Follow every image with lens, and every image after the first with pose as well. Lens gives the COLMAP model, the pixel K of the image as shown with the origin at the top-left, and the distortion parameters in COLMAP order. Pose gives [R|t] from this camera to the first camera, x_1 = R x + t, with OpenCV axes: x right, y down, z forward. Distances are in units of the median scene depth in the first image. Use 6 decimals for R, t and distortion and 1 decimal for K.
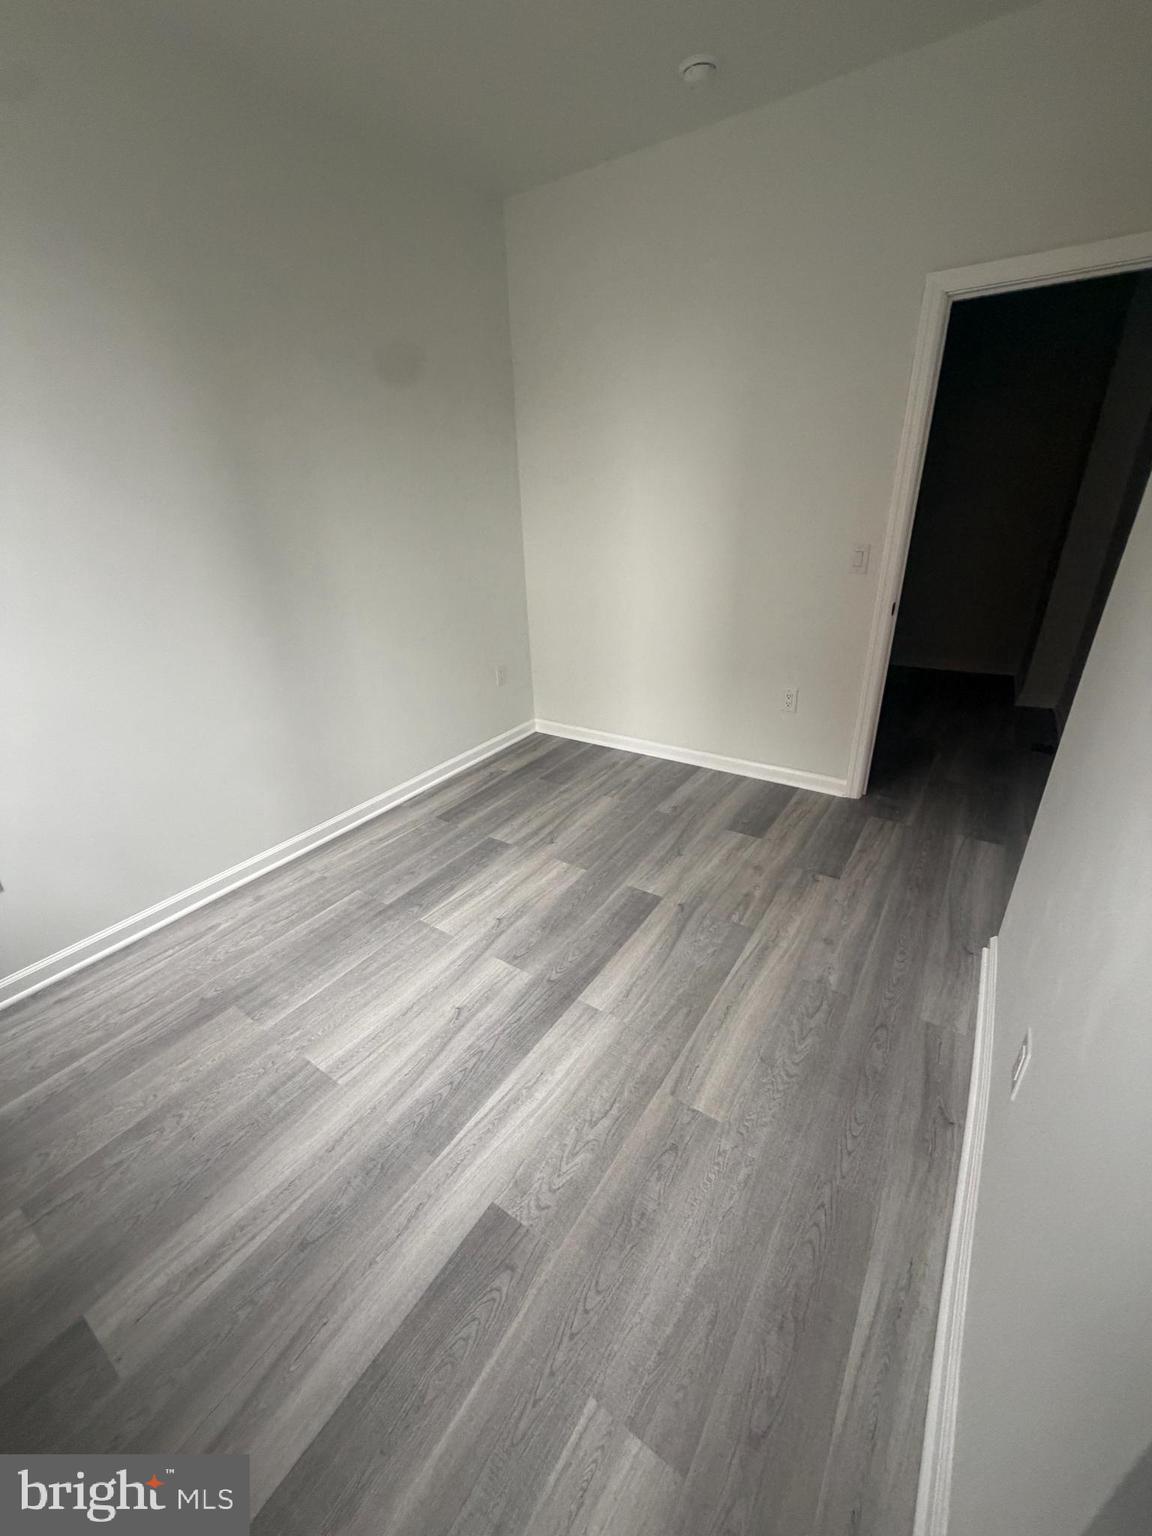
lens RADIAL K [[616.2, 0, 576.0], [0, 616.2, 768.0], [0, 0, 1]] dist [-0.000347, 0.000175]
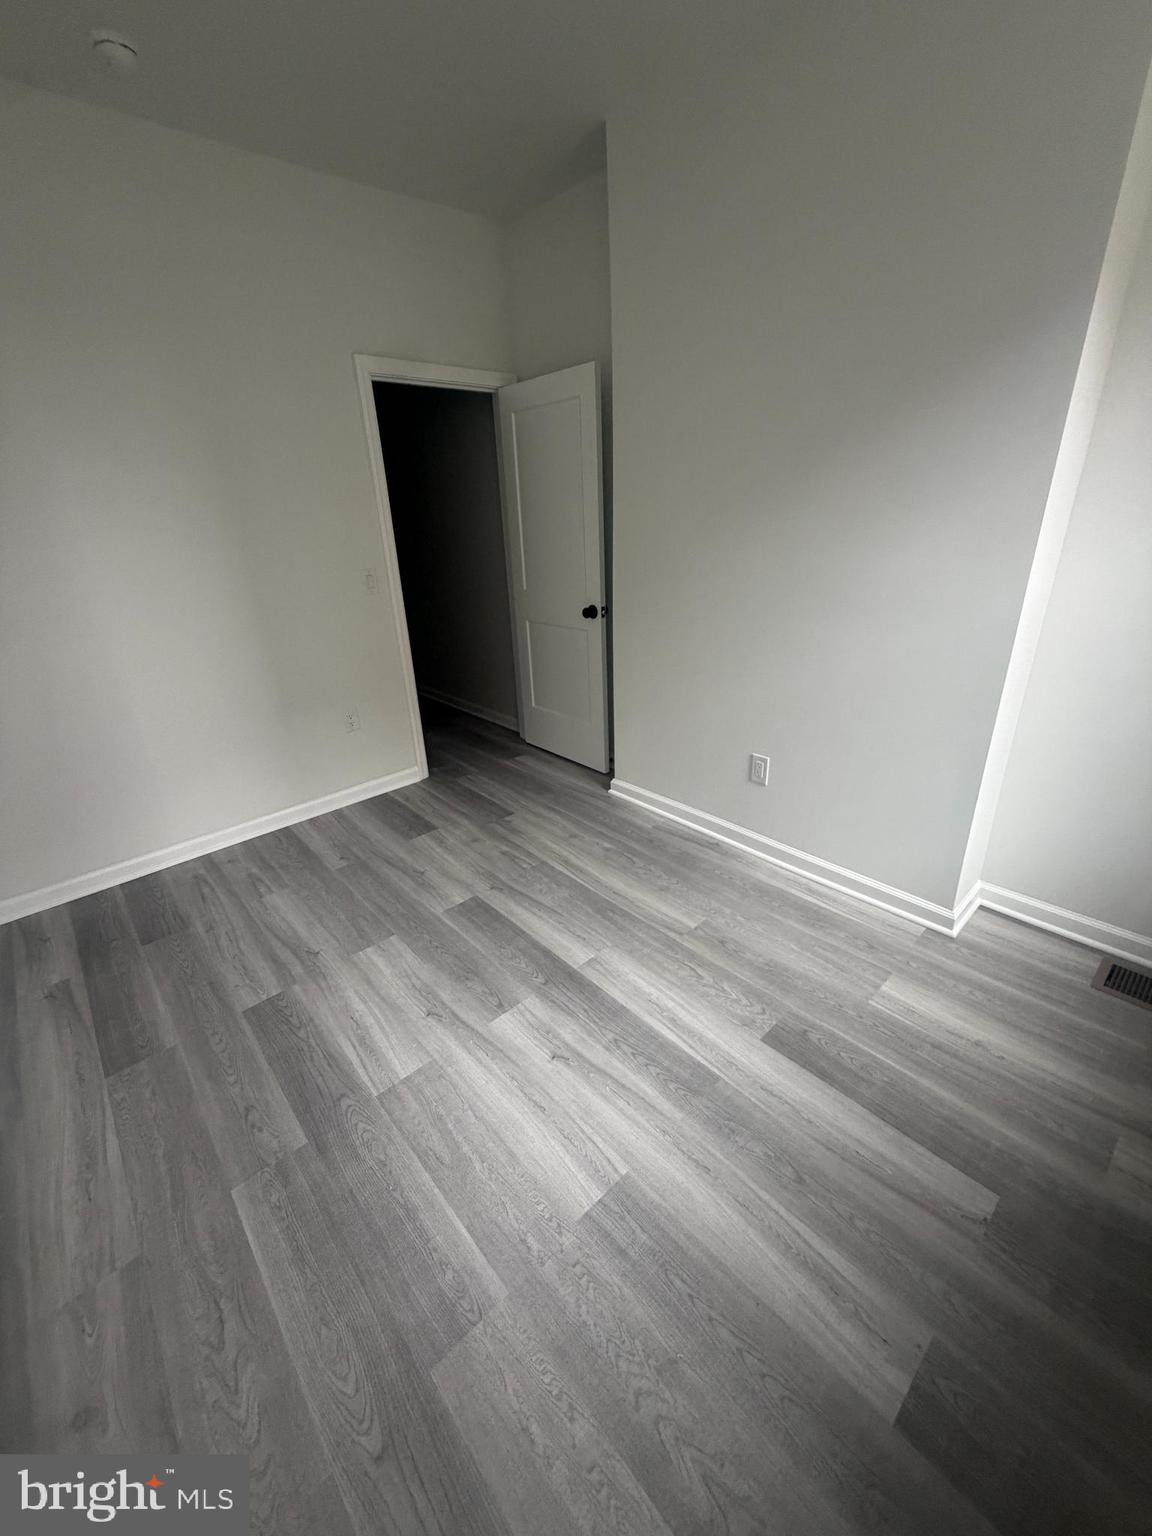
lens RADIAL K [[616.2, 0, 576.0], [0, 616.2, 768.0], [0, 0, 1]] dist [-0.000347, 0.000175]
pose [[0.233587, -0.357588, 0.904195, -0.823722], [0.427298, 0.873065, 0.234890, -0.183286], [-0.873415, 0.331494, 0.356733, 0.472195]]
